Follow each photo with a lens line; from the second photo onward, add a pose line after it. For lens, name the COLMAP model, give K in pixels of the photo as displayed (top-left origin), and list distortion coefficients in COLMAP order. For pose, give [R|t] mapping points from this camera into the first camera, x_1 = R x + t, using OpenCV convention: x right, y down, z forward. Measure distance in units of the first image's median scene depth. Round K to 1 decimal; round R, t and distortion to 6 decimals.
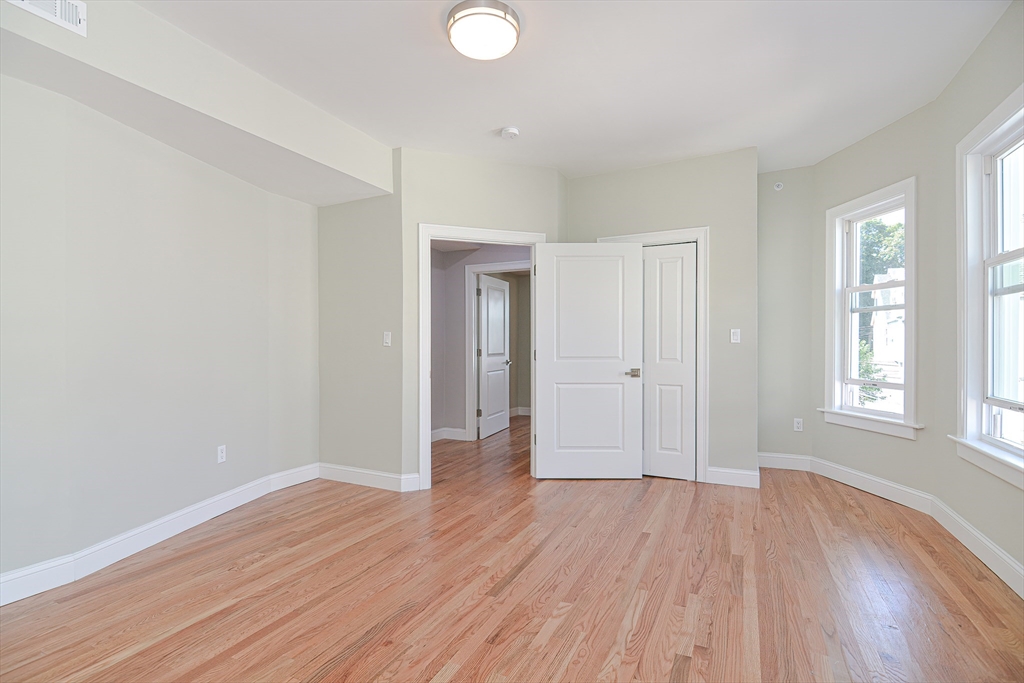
lens RADIAL K [[484.8, 0, 514.3], [0, 484.8, 343.6], [0, 0, 1]] dist [-0.000224, -0.010047]
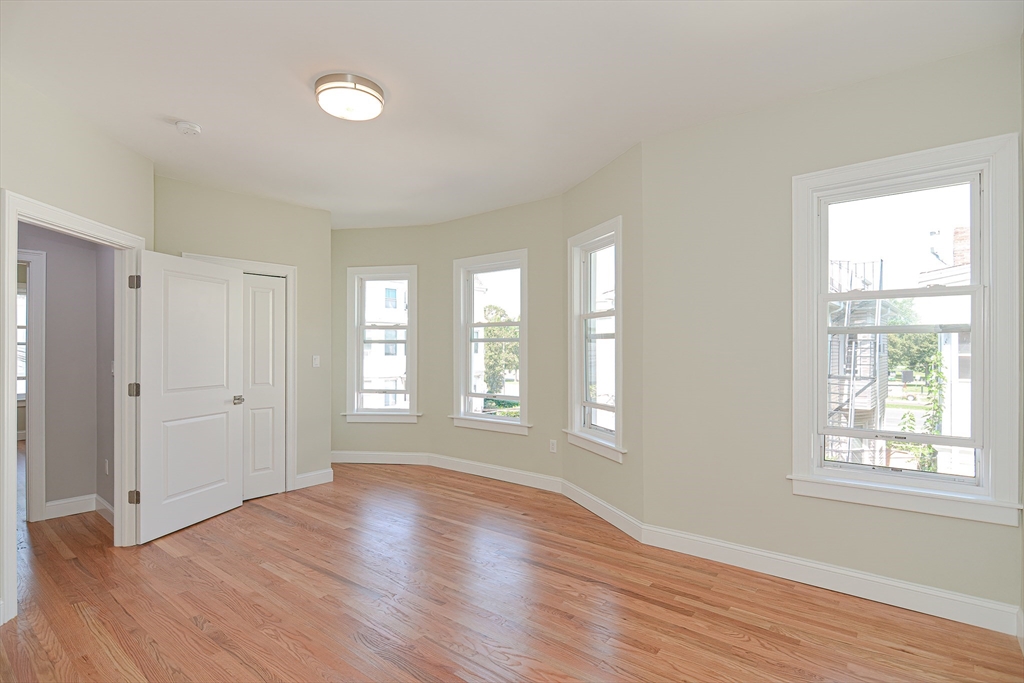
lens RADIAL K [[484.8, 0, 514.3], [0, 484.8, 343.6], [0, 0, 1]] dist [-0.000224, -0.010047]
pose [[0.249836, 0.015484, 0.968164, -0.603863], [0.004360, 0.999844, -0.017116, -0.037062], [-0.968278, 0.008497, 0.249730, 0.216397]]
